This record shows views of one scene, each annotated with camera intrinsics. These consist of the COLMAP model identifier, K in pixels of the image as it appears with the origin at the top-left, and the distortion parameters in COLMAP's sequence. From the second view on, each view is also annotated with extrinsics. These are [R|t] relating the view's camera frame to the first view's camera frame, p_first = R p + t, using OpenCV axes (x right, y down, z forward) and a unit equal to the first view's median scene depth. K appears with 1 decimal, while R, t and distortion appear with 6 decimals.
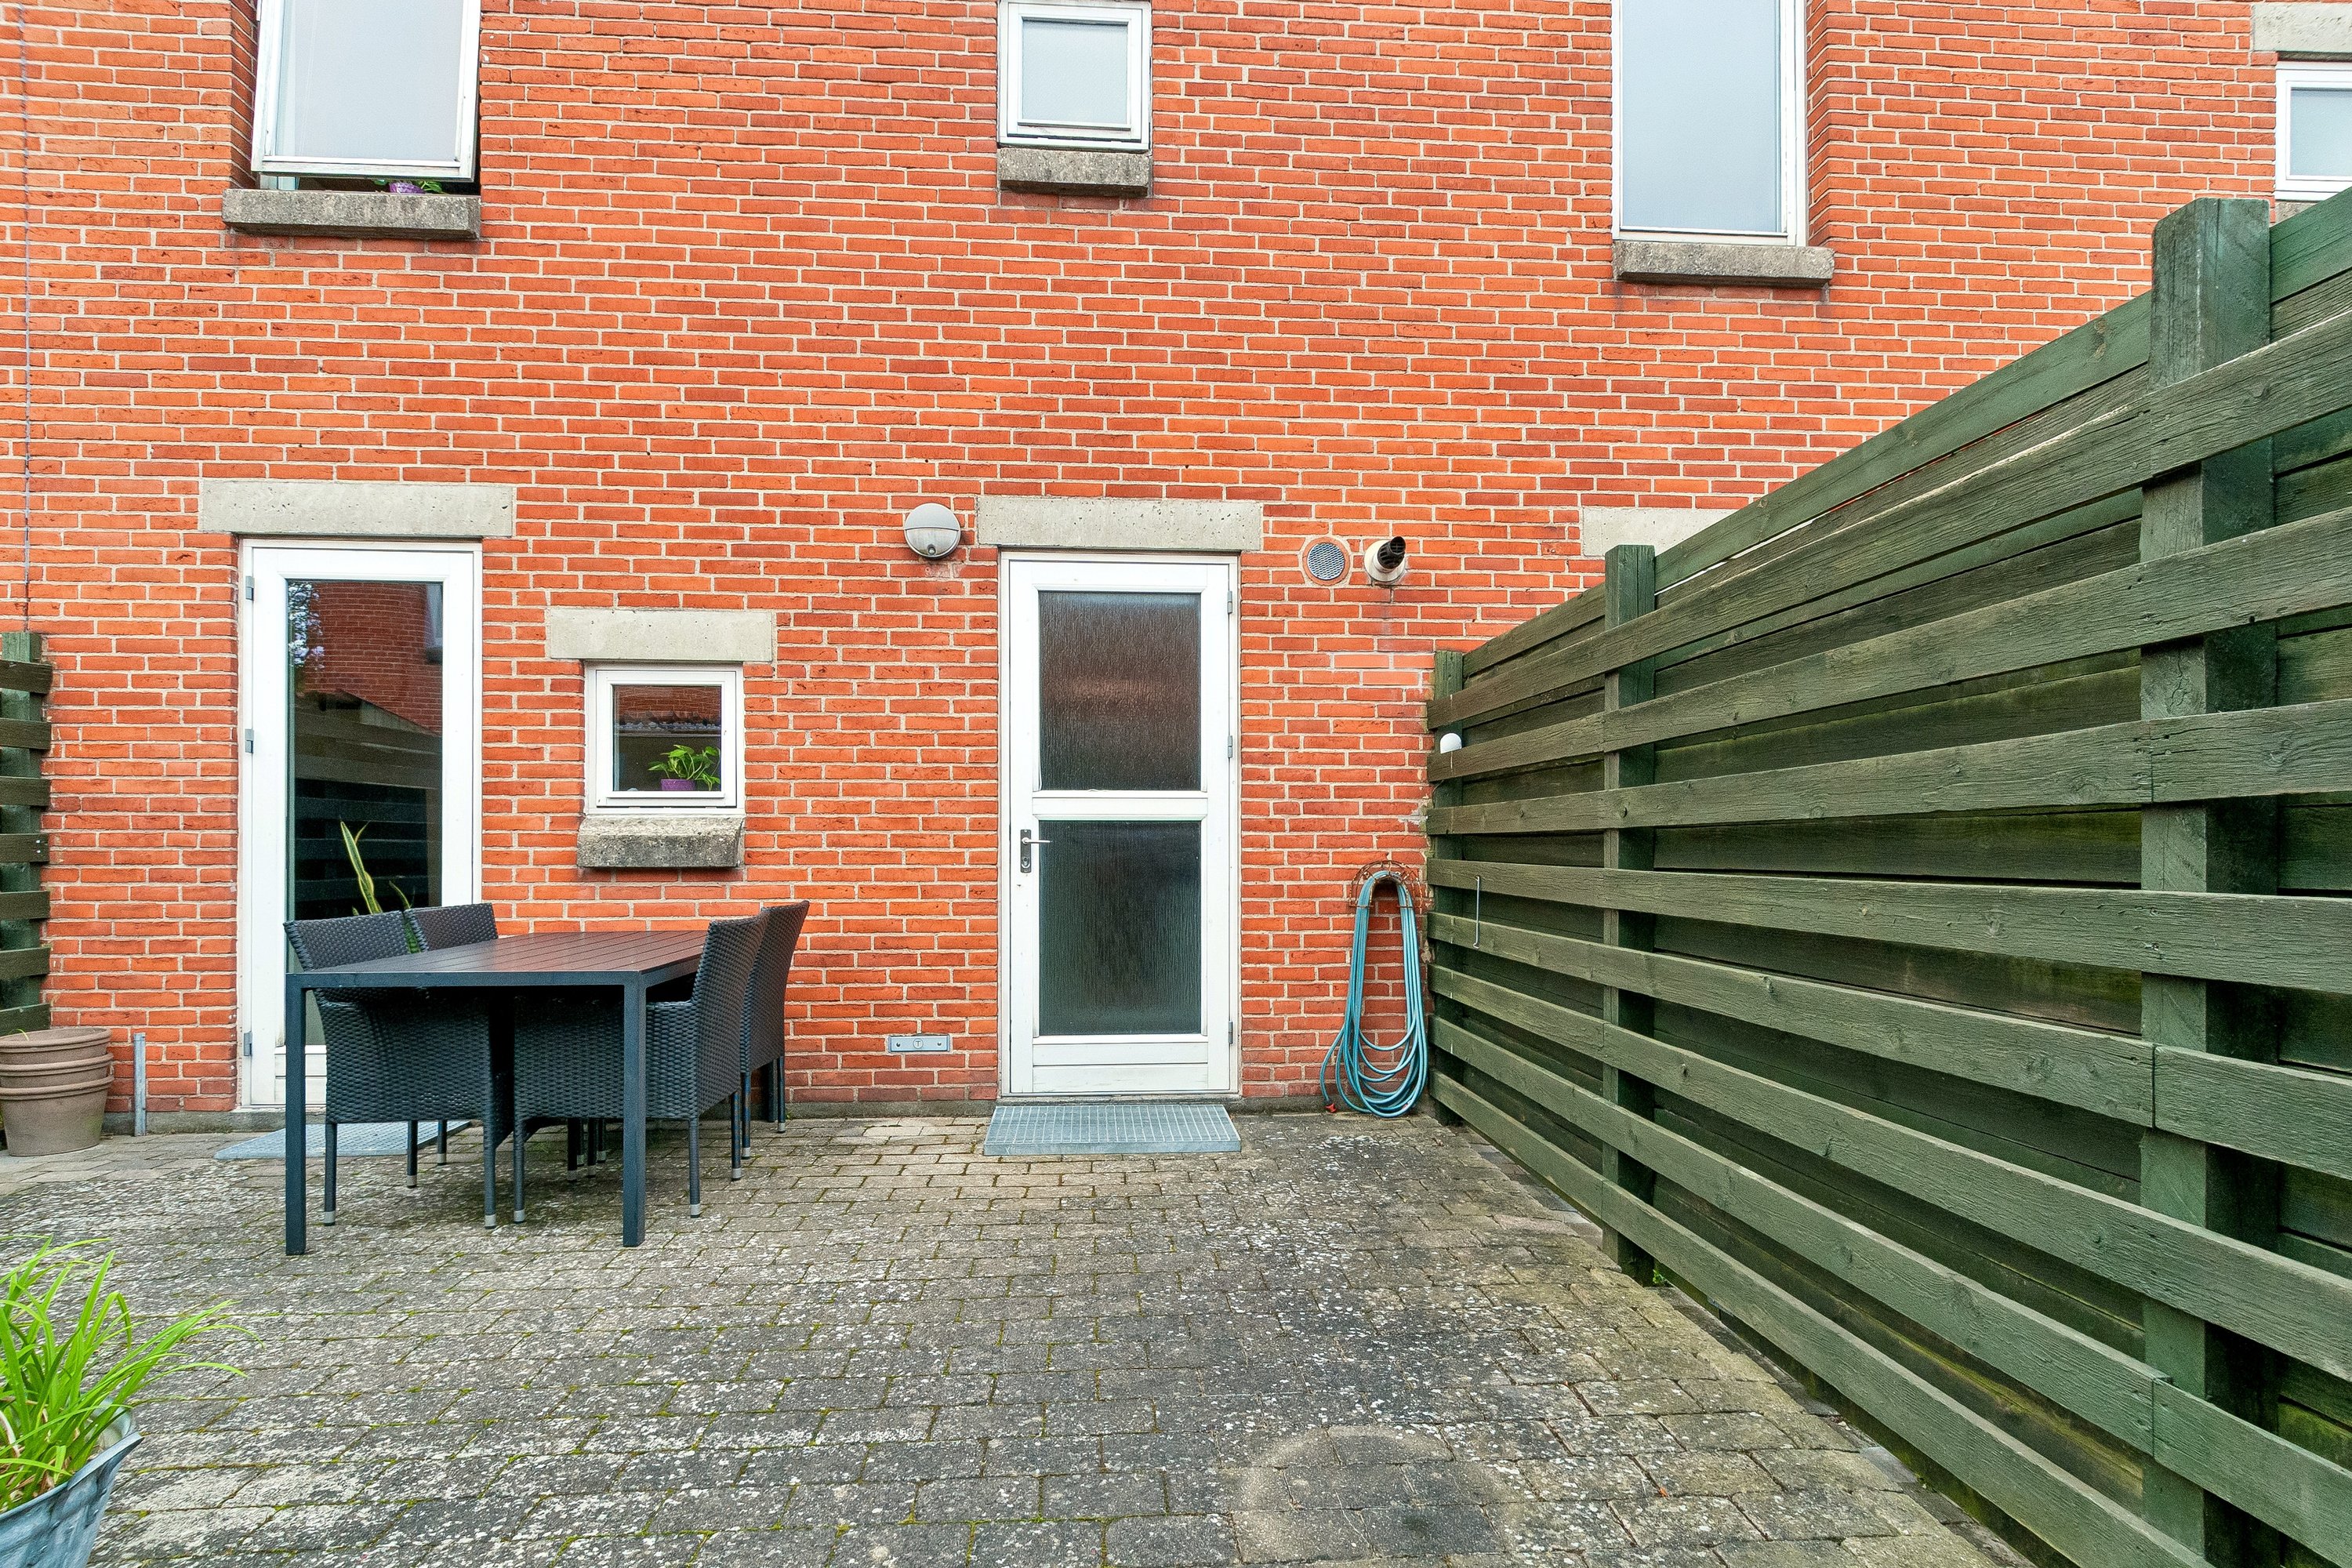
lens RADIAL K [[1255.3, 0, 1185.0], [0, 1255.3, 812.5], [0, 0, 1]] dist [-0.002822, -0.002388]
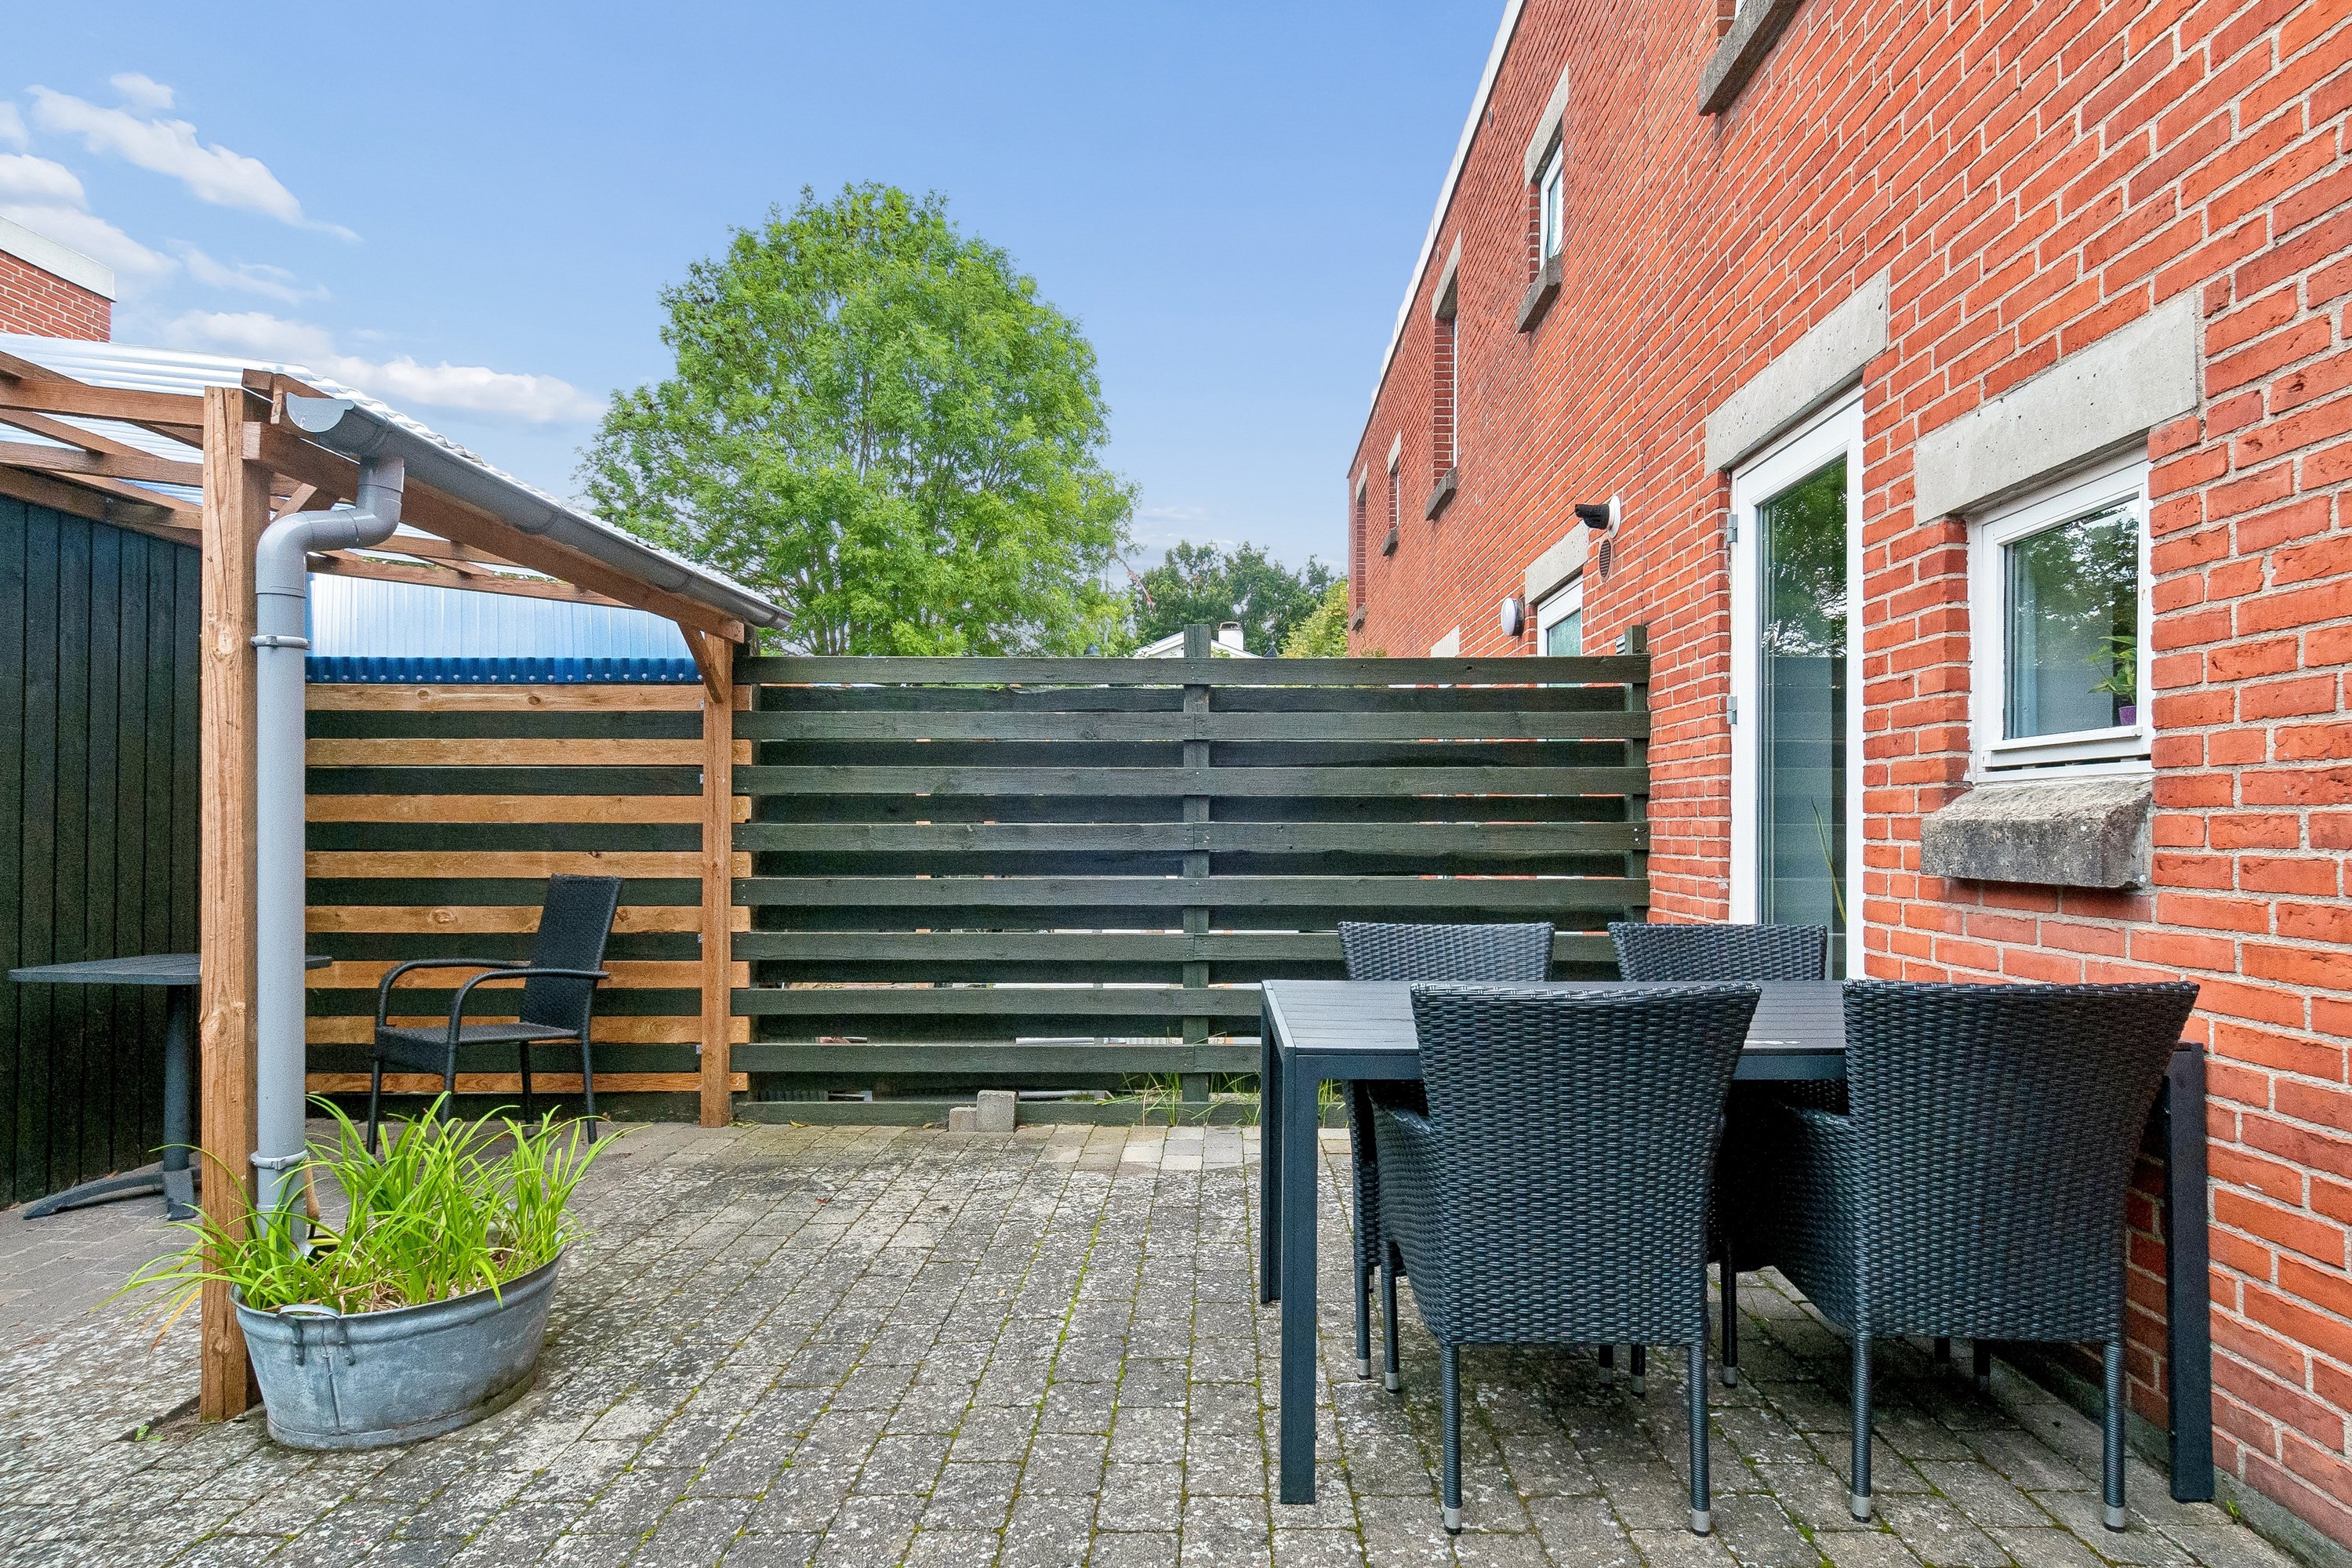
lens RADIAL K [[1255.3, 0, 1185.0], [0, 1255.3, 812.5], [0, 0, 1]] dist [-0.002822, -0.002388]
pose [[-0.077903, -0.012104, -0.996887, 0.116199], [0.017742, 0.999751, -0.013525, 0.015875], [0.996803, -0.018740, -0.077668, 0.693546]]
